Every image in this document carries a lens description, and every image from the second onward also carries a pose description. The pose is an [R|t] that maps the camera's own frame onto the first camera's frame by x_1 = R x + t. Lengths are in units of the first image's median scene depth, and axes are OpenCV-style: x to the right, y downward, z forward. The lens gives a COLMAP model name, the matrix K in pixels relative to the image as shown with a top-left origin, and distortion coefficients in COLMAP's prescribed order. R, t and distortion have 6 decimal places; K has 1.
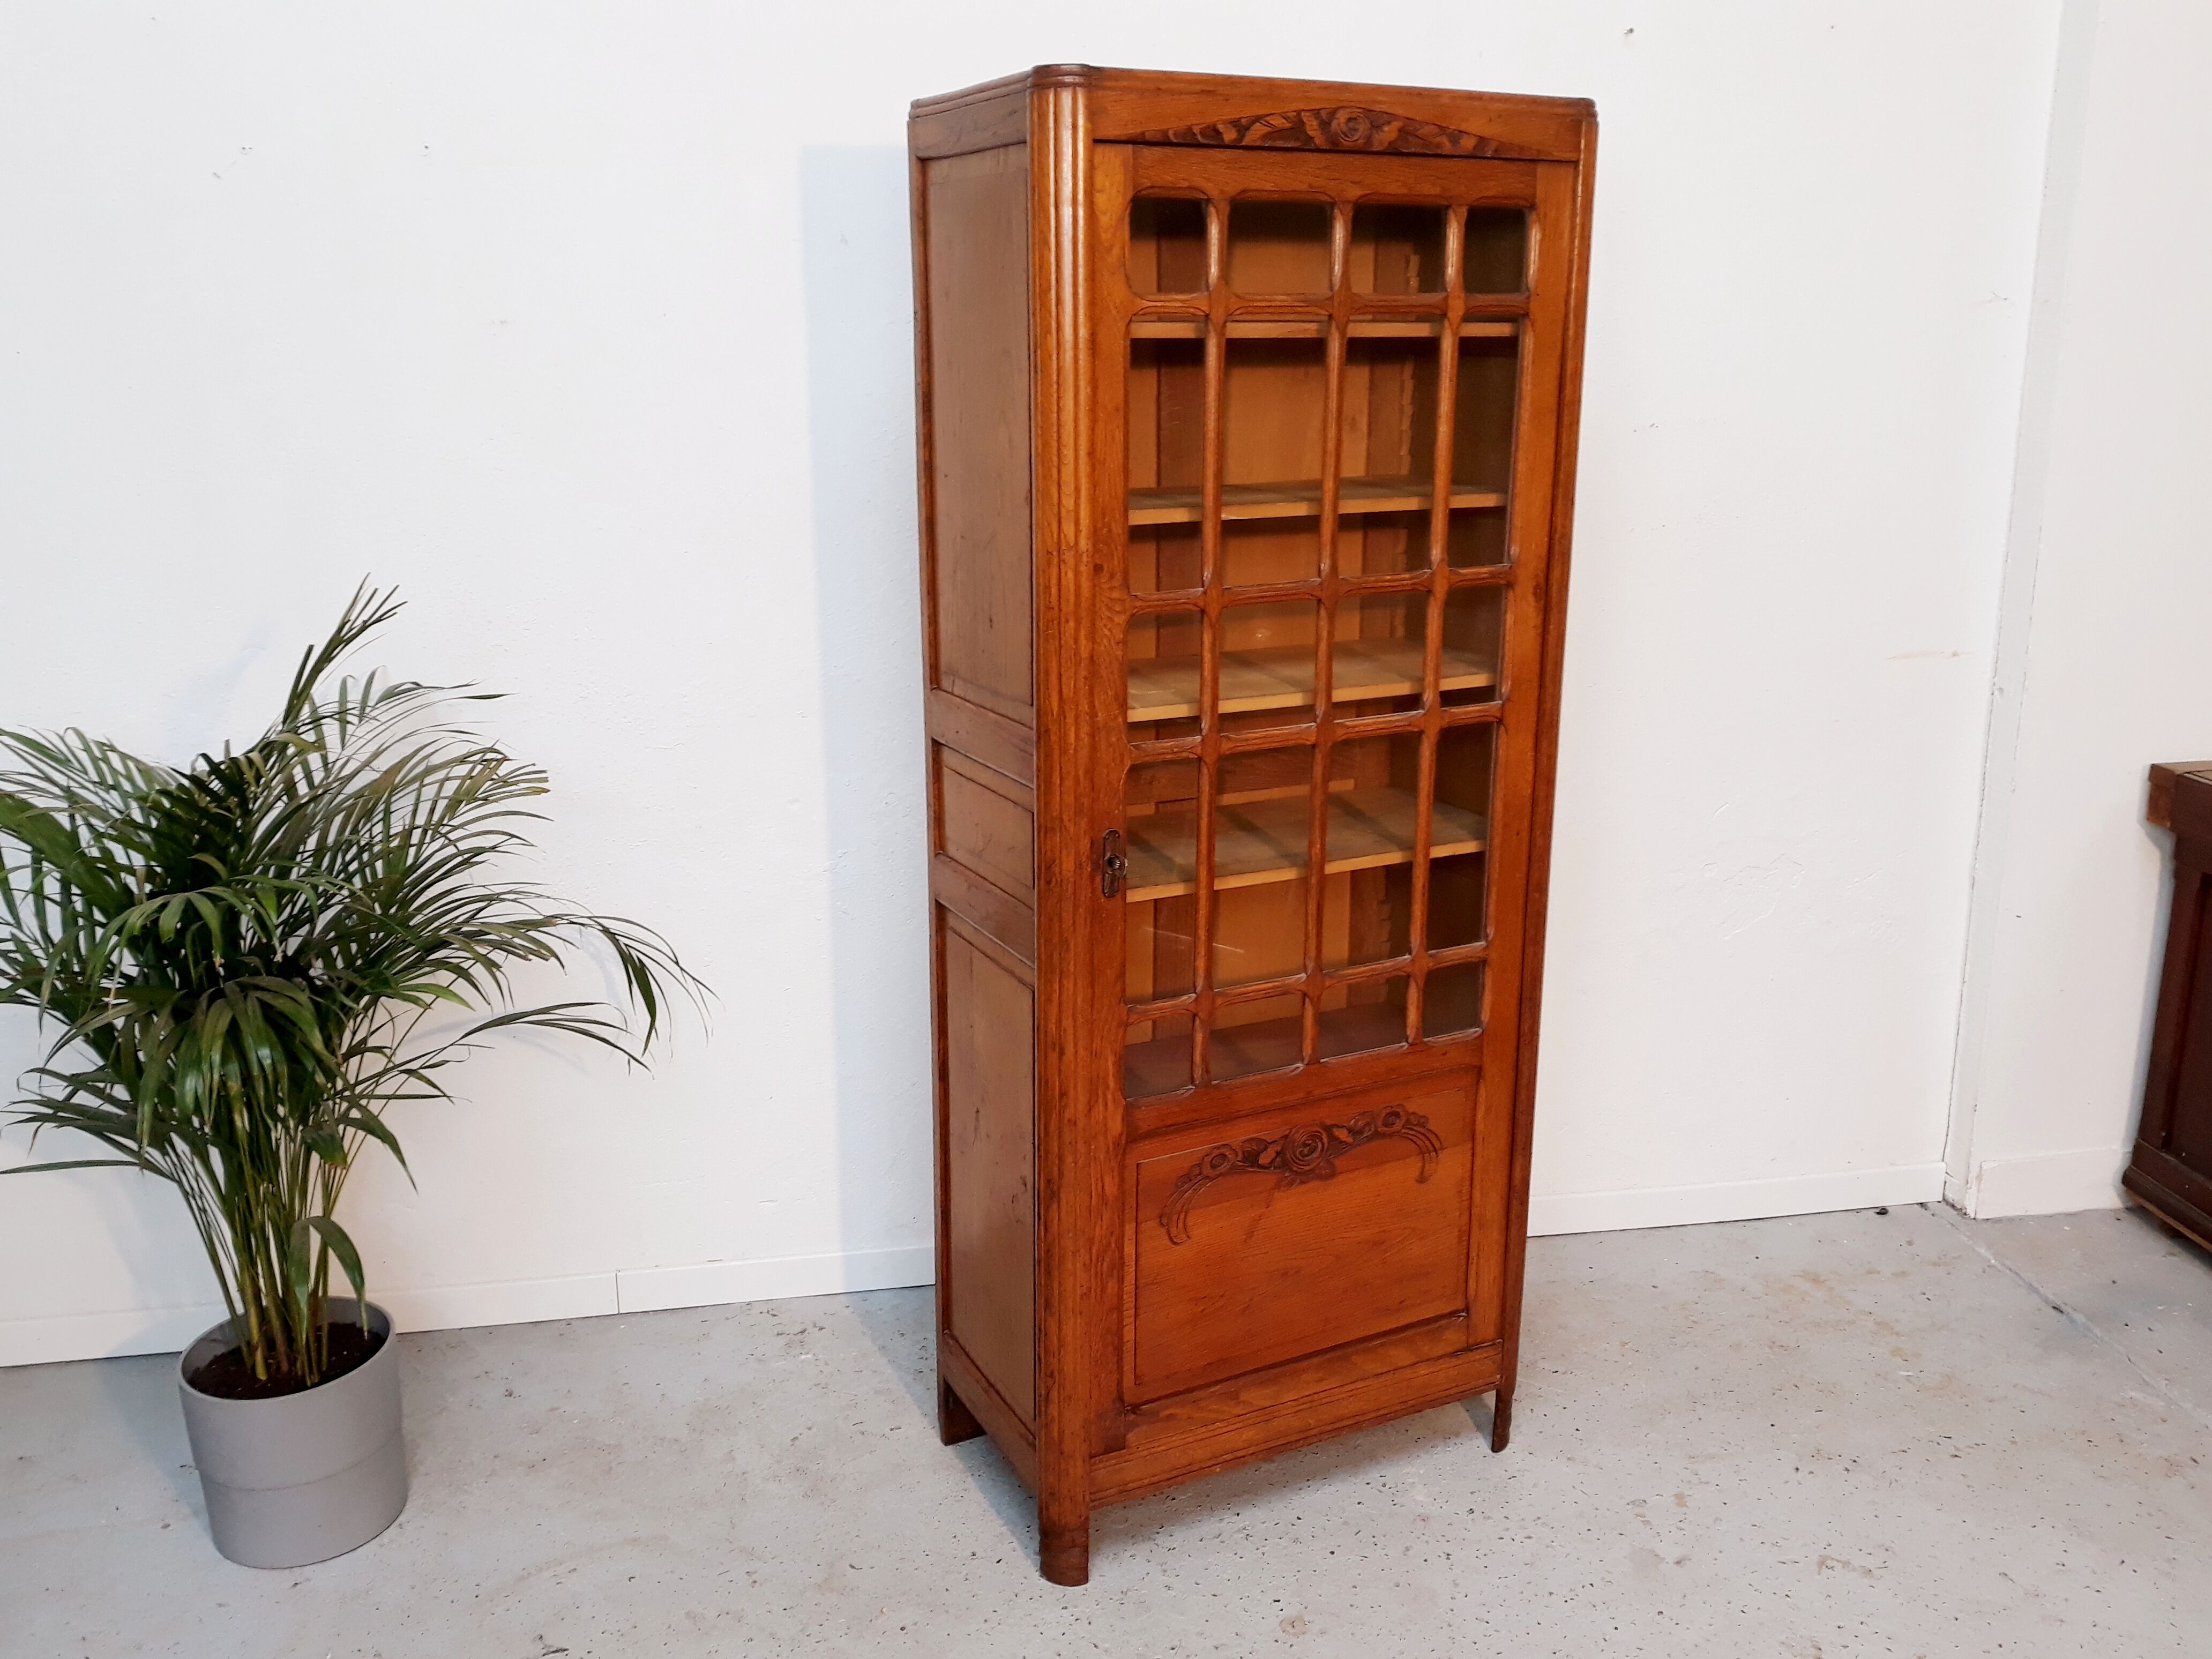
lens RADIAL K [[1924.3, 0, 1103.1], [0, 1924.3, 837.4], [0, 0, 1]] dist [0.042750, -0.164267]
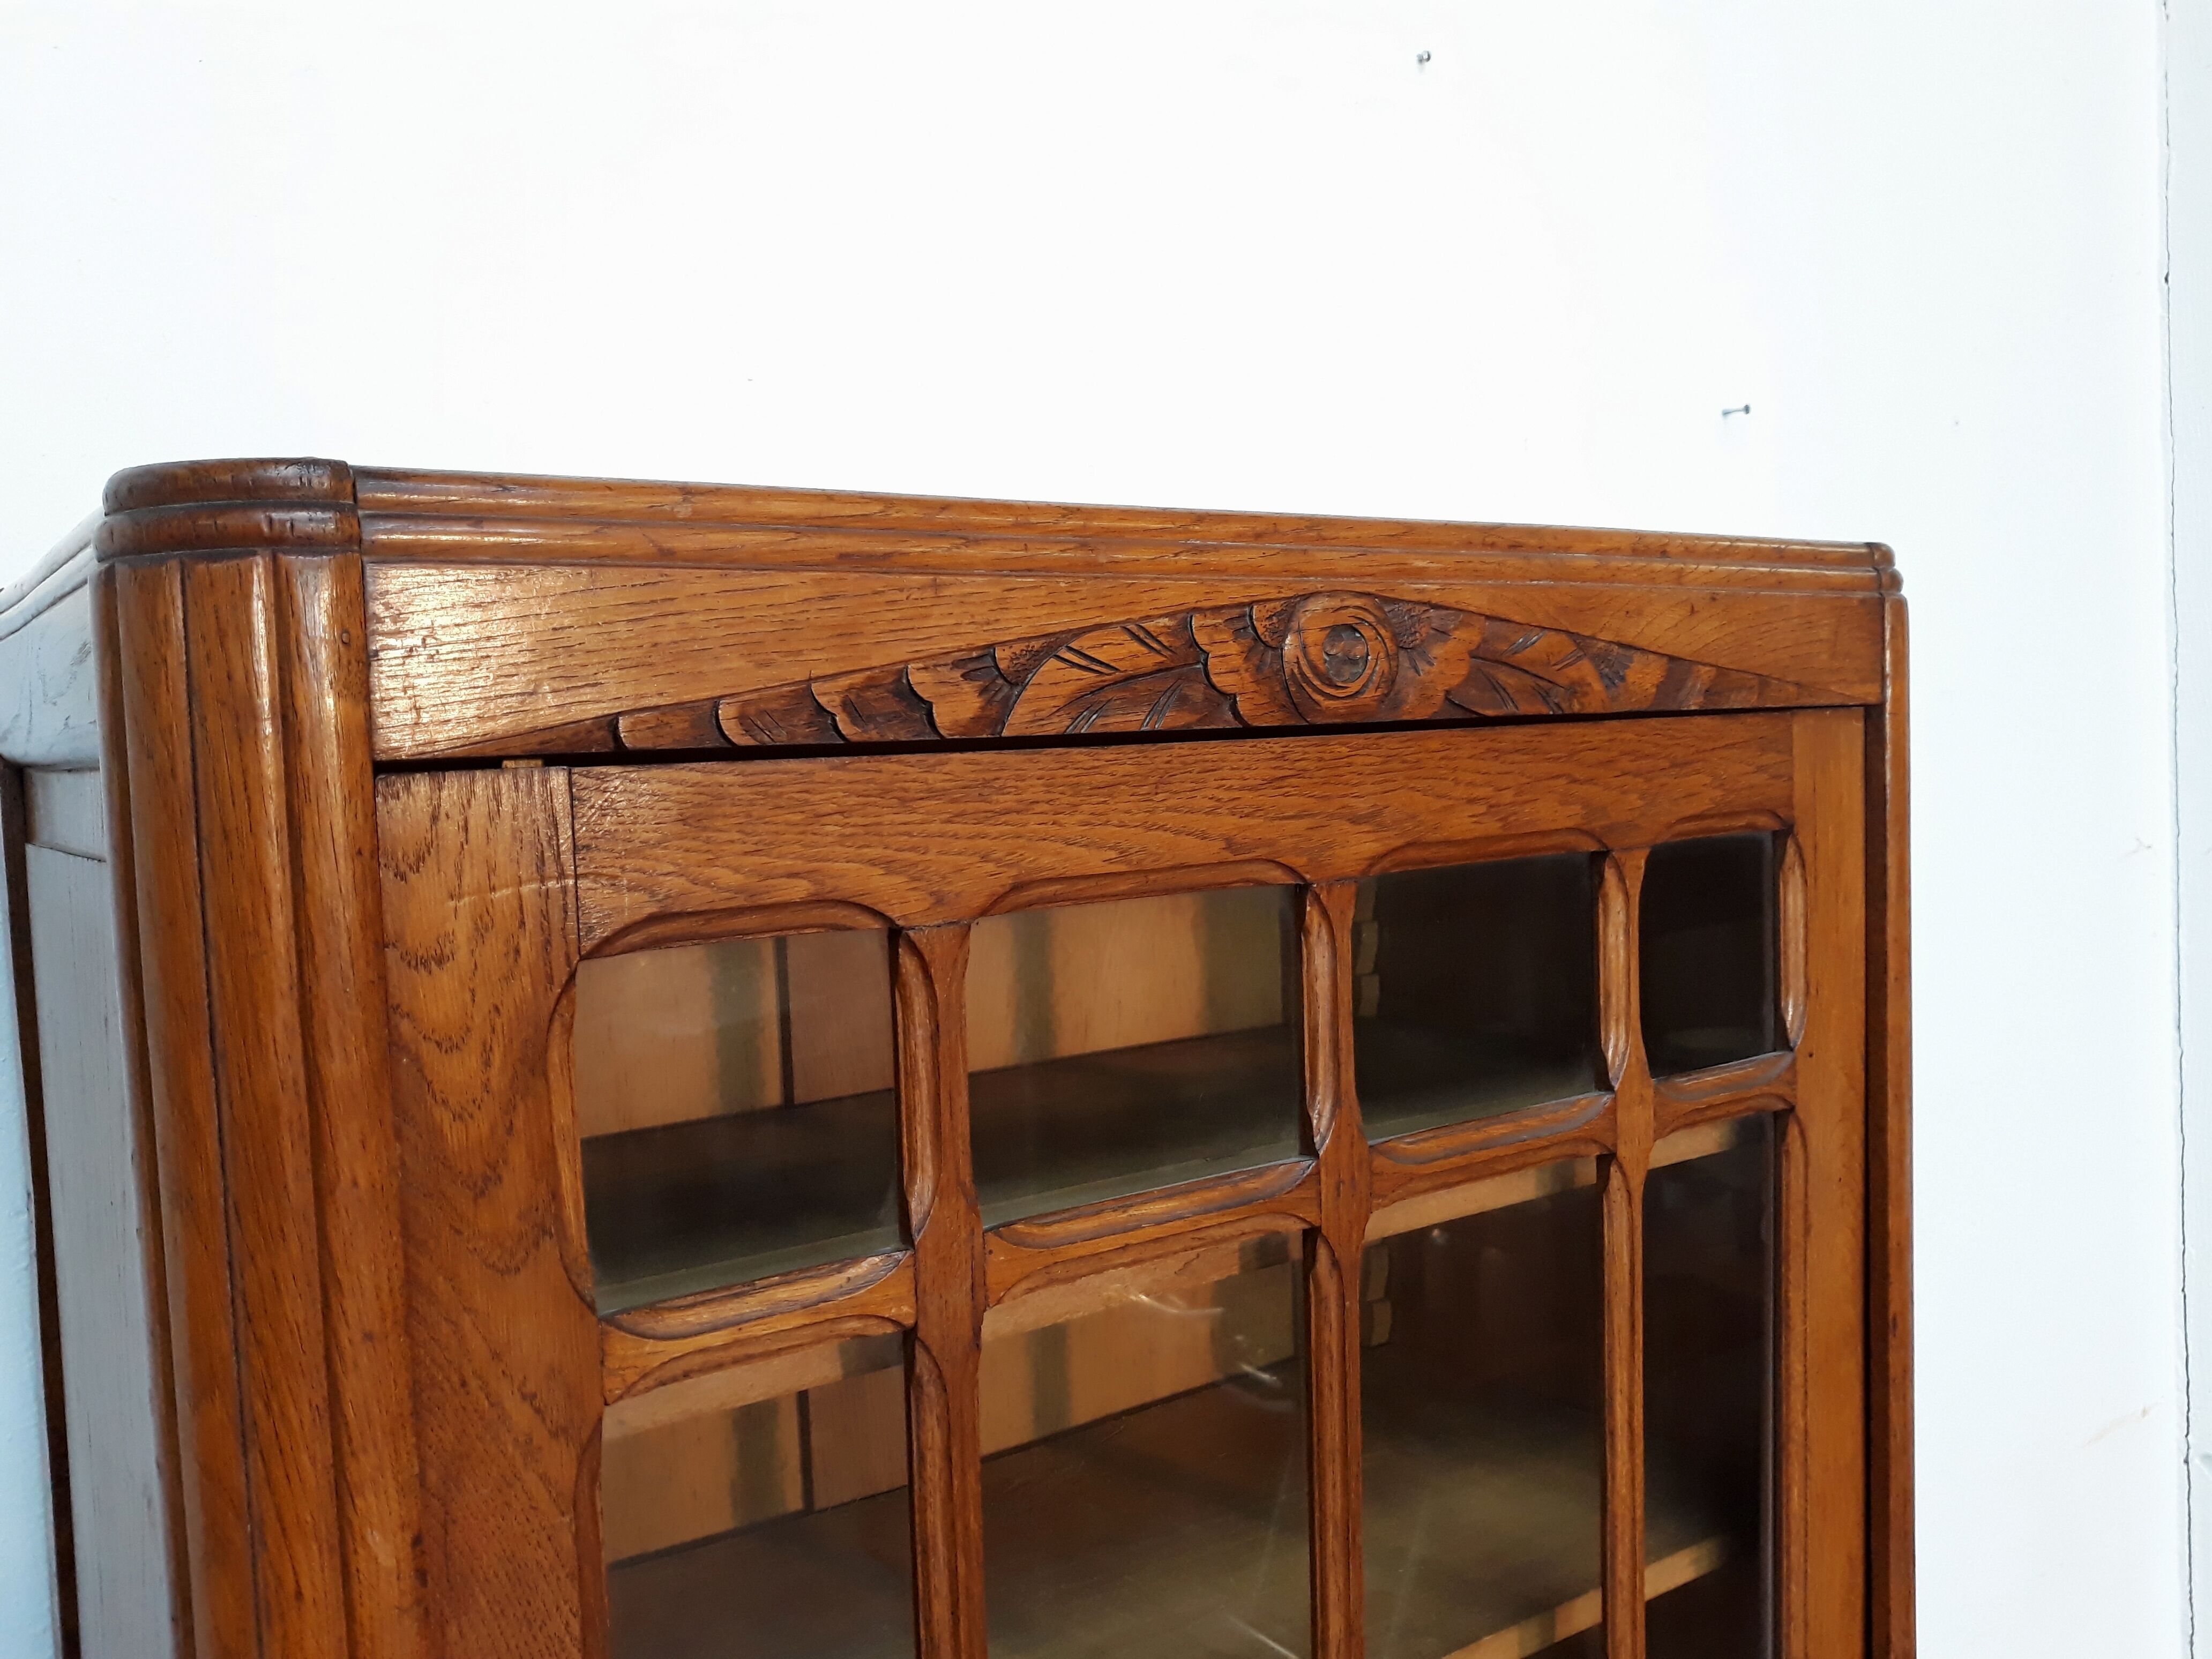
lens RADIAL K [[1858.3, 0, 1111.8], [0, 1858.3, 793.0], [0, 0, 1]] dist [0.086757, -0.277316]
pose [[0.985600, -0.039568, 0.164397, 0.036962], [0.075202, 0.973364, -0.216580, -0.249163], [-0.151448, 0.225824, 0.962324, 0.633960]]
